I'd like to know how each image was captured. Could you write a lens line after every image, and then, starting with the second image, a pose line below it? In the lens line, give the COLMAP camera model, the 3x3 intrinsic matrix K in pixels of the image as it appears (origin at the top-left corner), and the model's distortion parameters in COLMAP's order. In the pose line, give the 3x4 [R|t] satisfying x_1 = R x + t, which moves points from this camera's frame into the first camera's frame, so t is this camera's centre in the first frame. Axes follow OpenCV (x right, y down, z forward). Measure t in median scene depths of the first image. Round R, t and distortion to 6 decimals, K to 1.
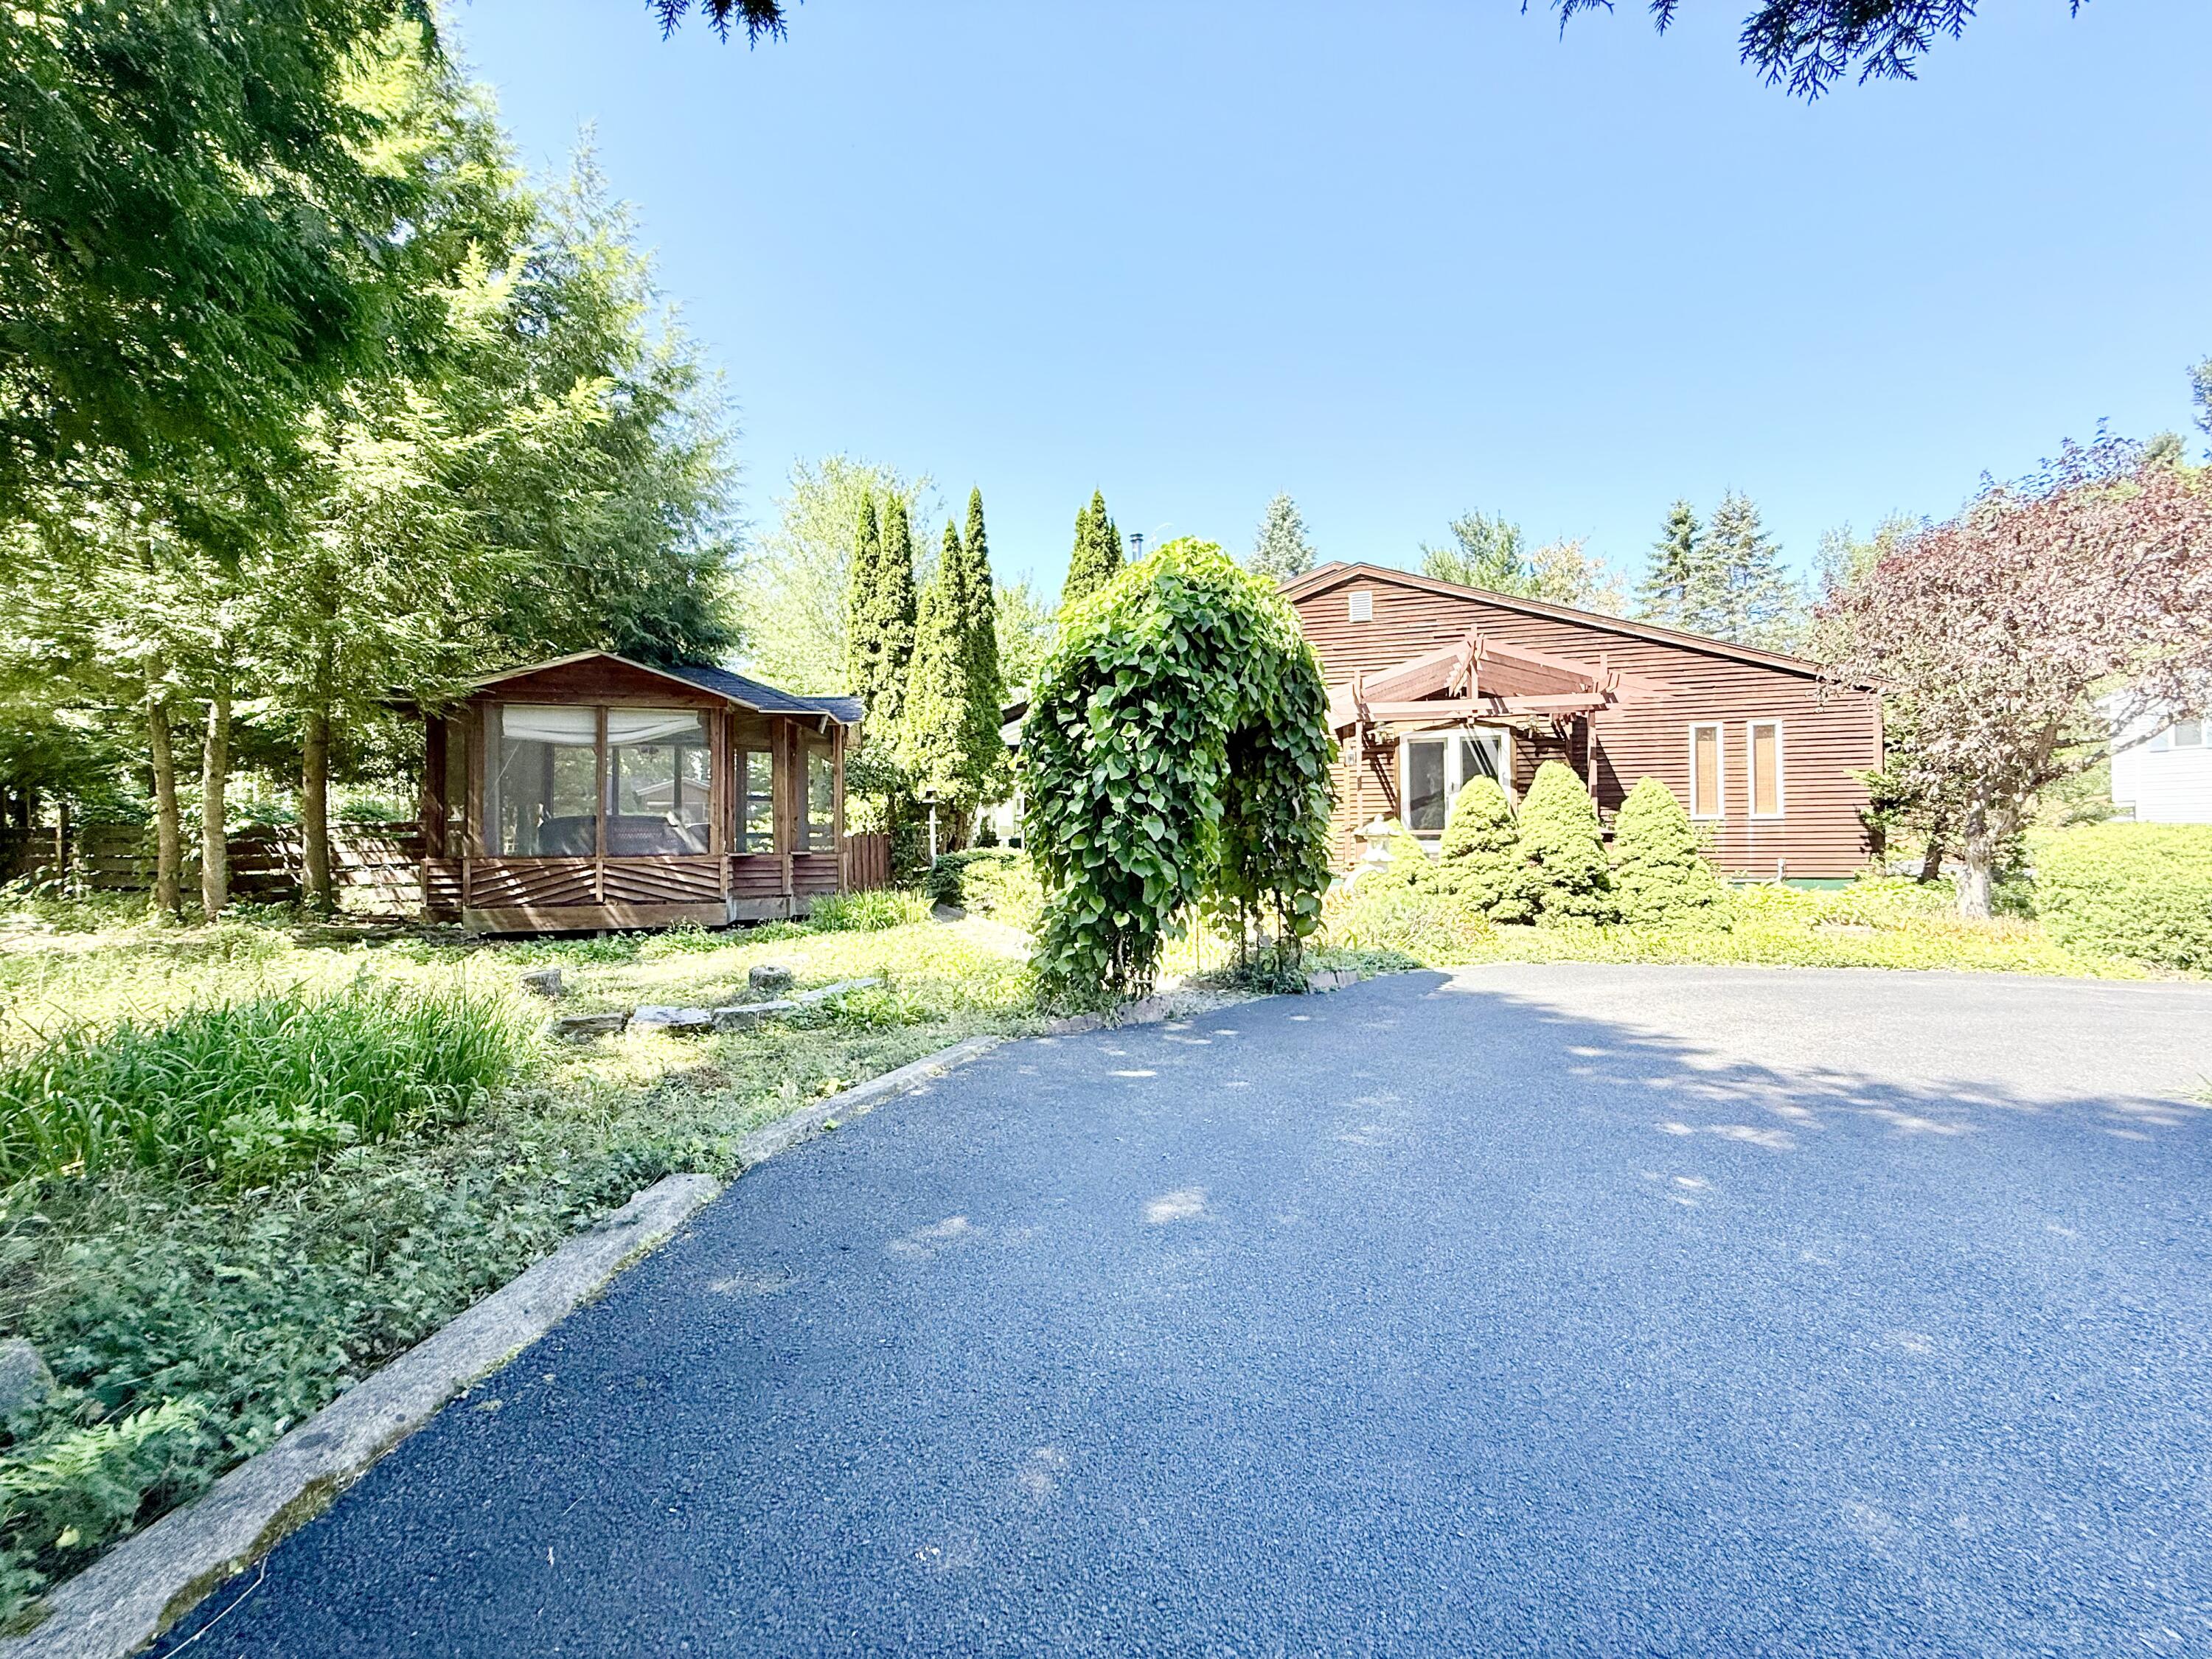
lens RADIAL K [[876.7, 0, 1097.6], [0, 876.7, 829.8], [0, 0, 1]] dist [-0.001729, -0.000081]
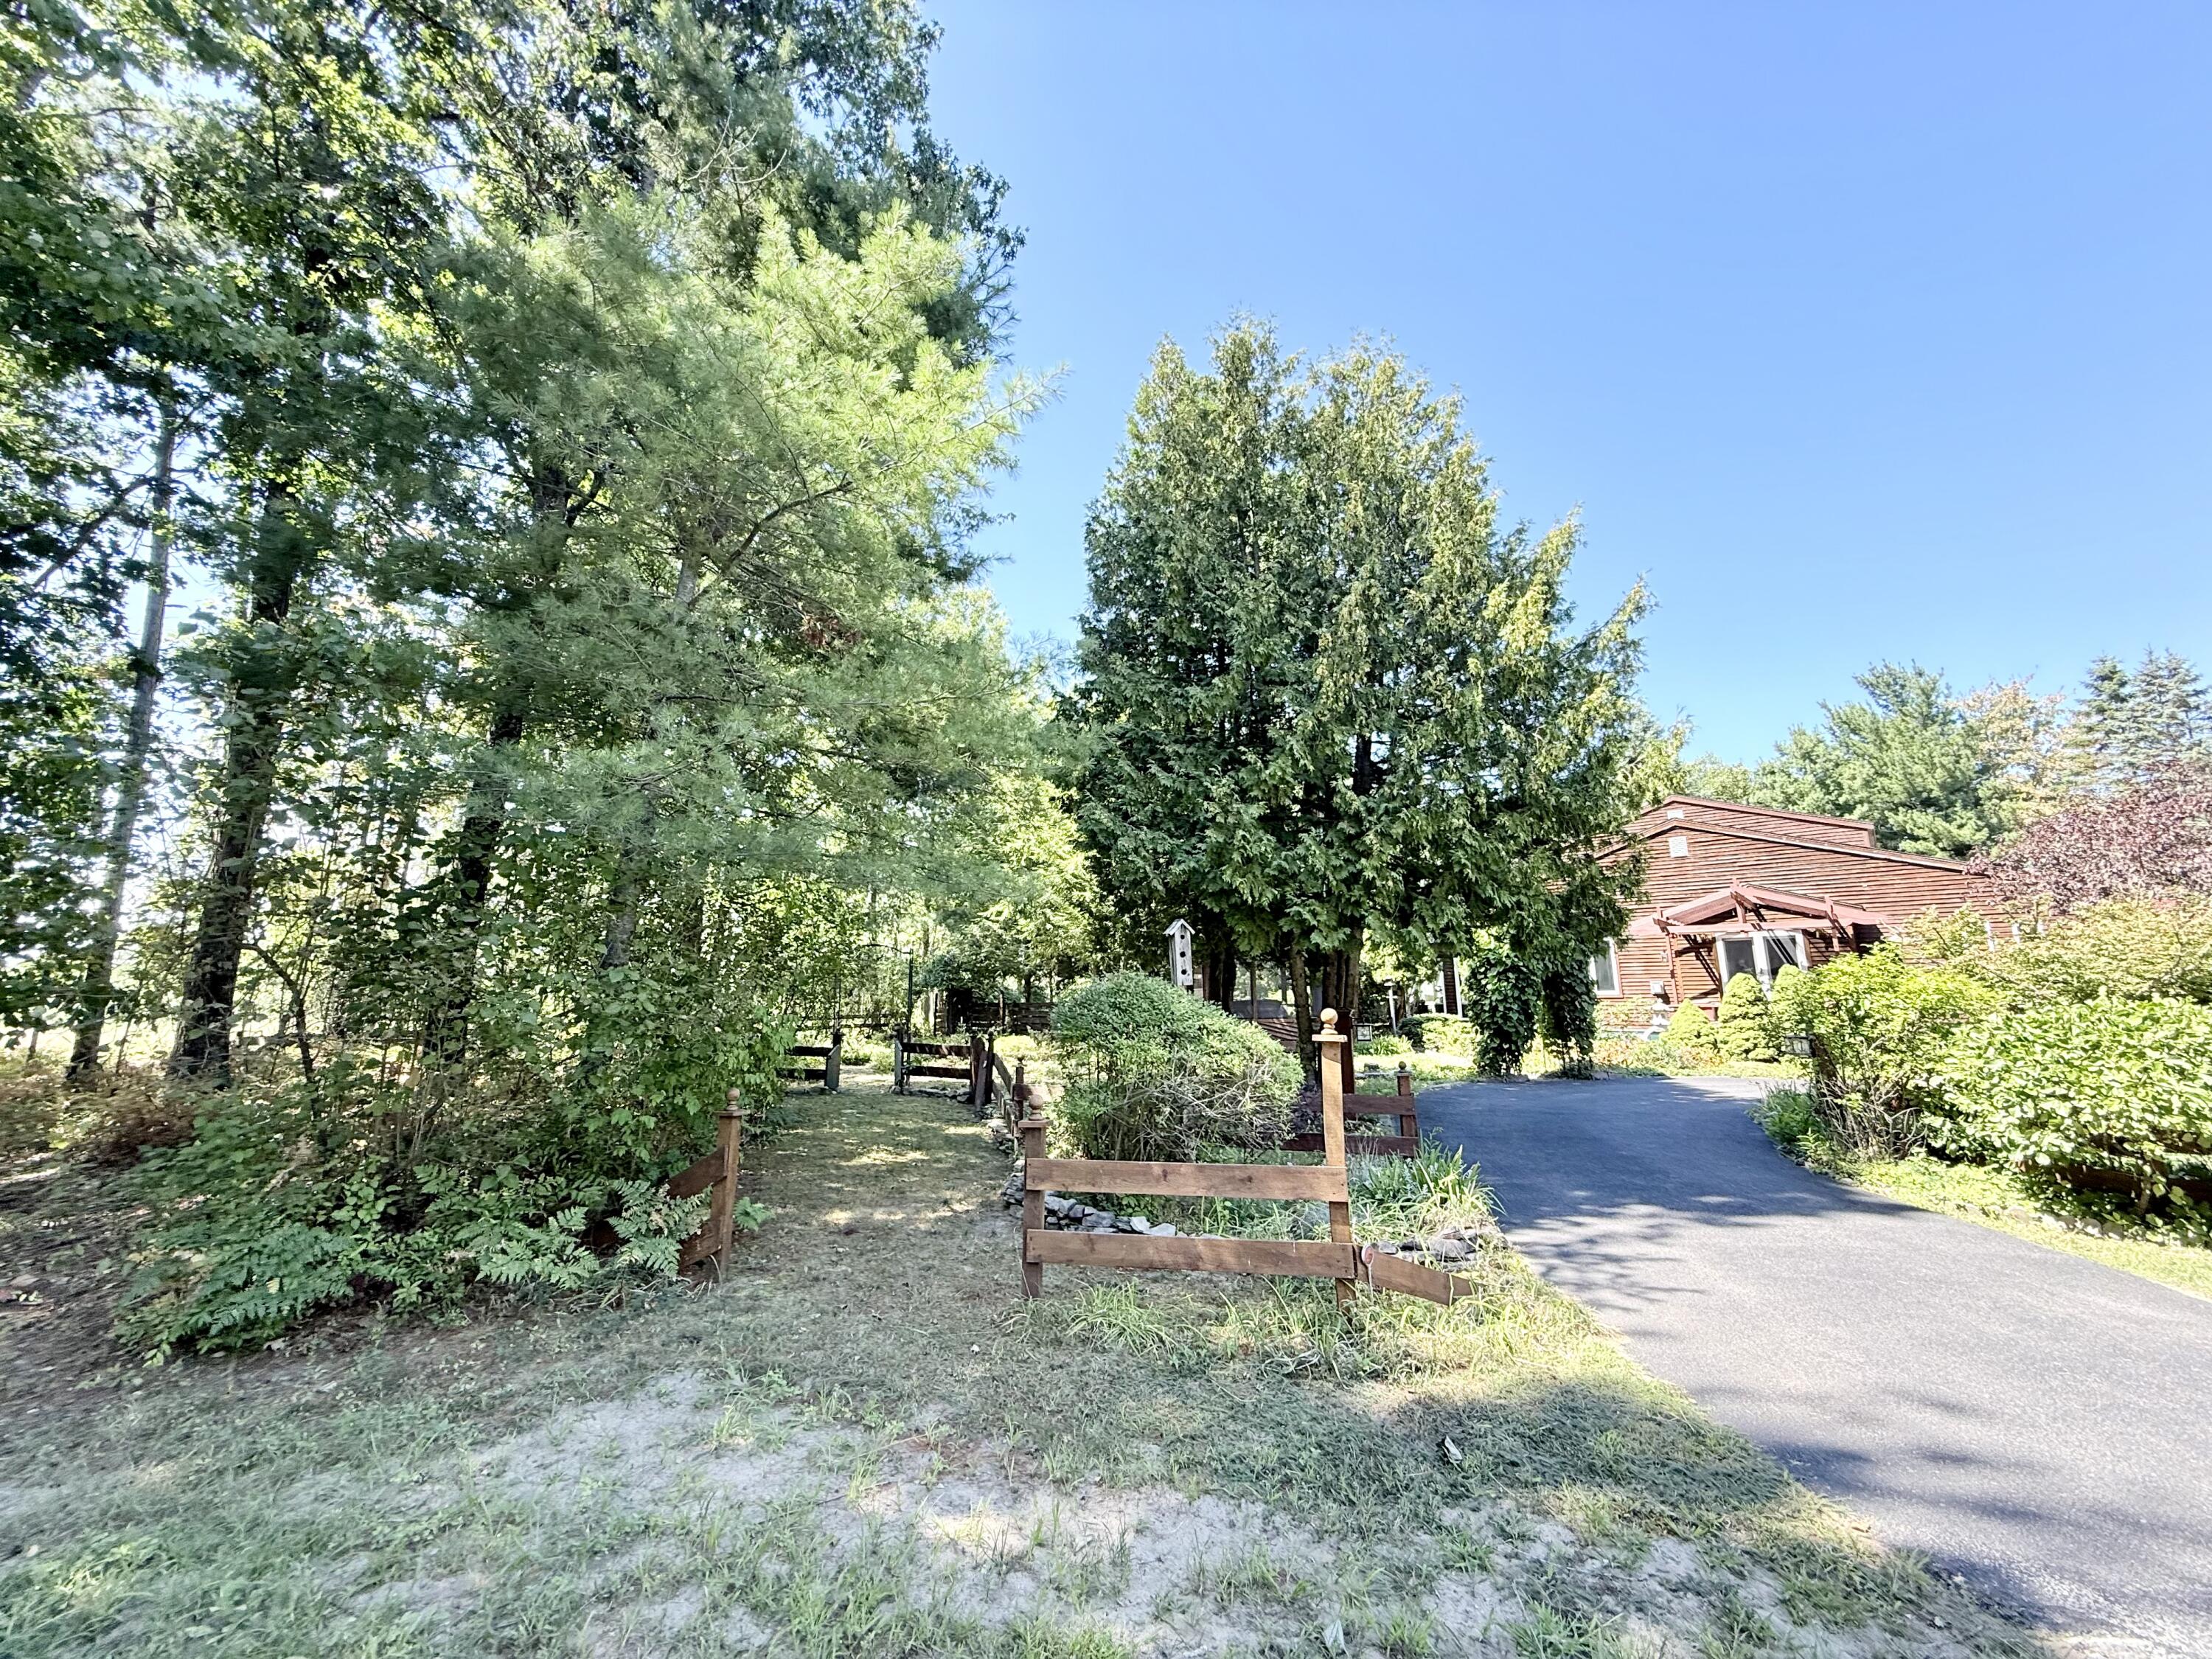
lens RADIAL K [[876.7, 0, 1099.8], [0, 876.7, 833.2], [0, 0, 1]] dist [-0.001729, -0.000081]
pose [[0.910731, -0.078382, -0.405494, 0.016608], [0.010309, 0.985834, -0.167408, -0.061036], [0.412871, 0.148283, 0.898638, -1.135156]]
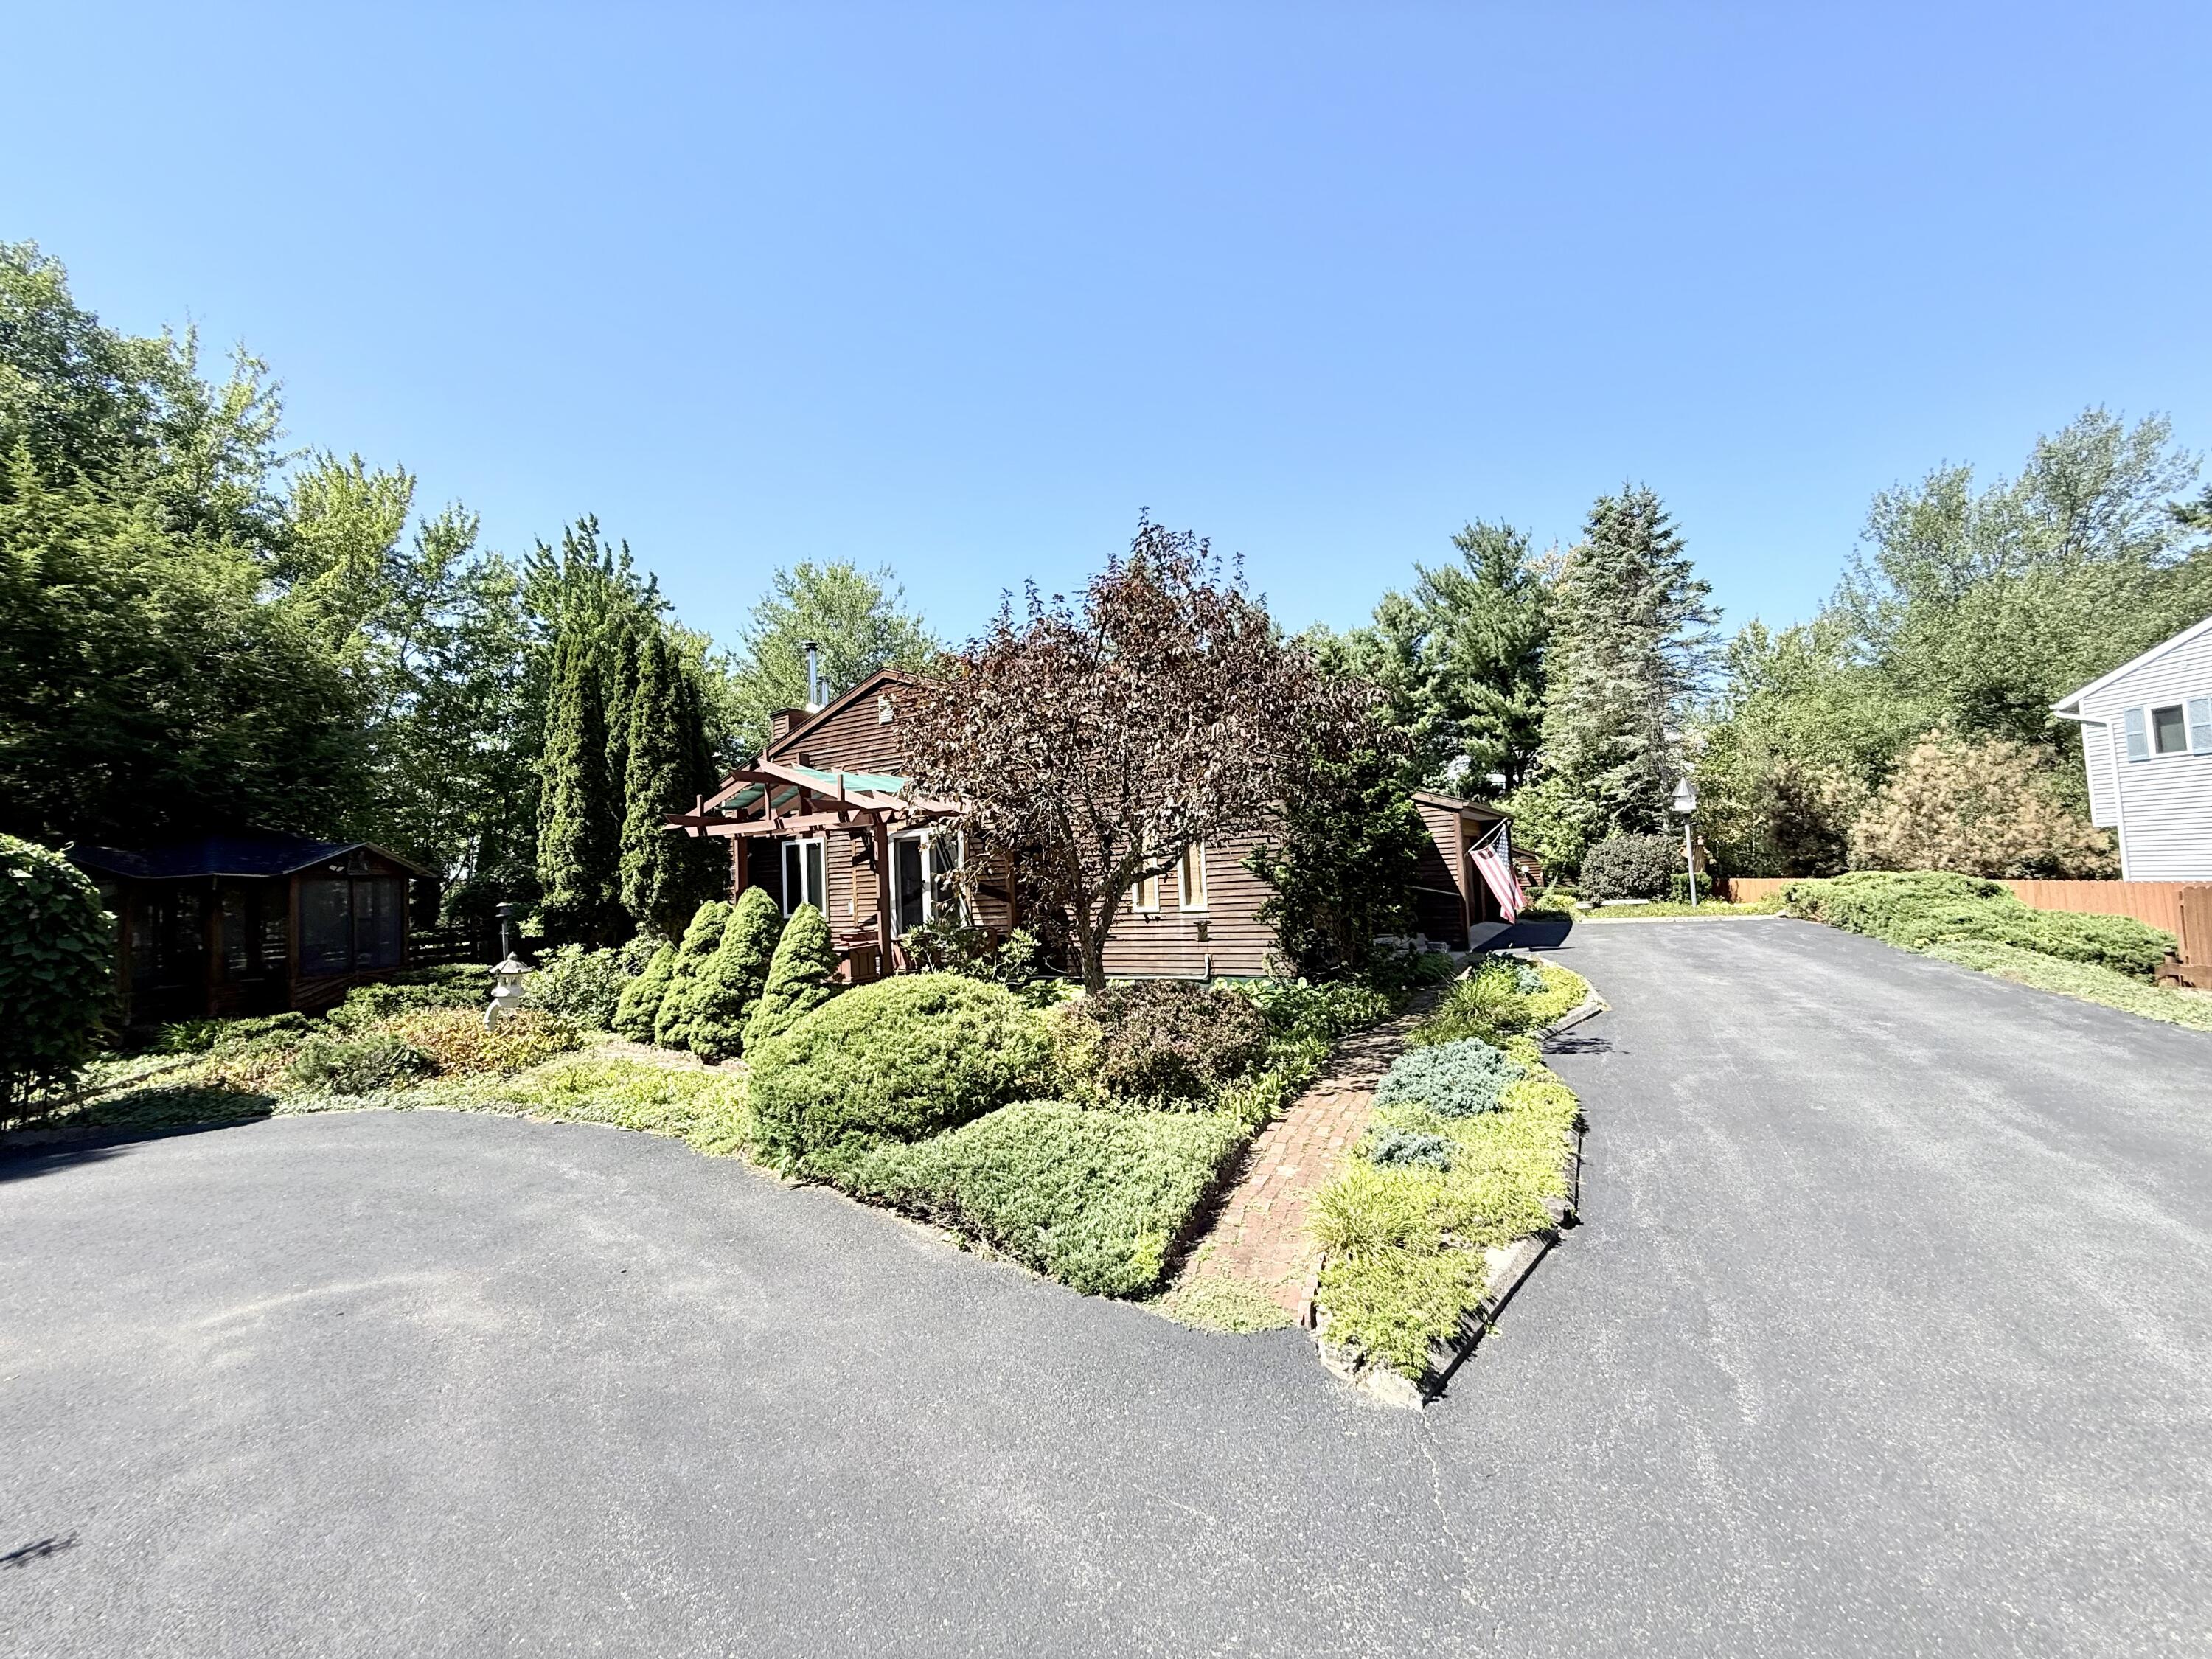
lens RADIAL K [[876.7, 0, 1102.3], [0, 876.7, 830.8], [0, 0, 1]] dist [-0.001729, -0.000081]
pose [[0.966287, -0.051899, -0.252183, 1.232371], [0.043033, 0.998250, -0.040548, -0.087271], [0.253846, 0.028329, 0.966830, 0.095801]]
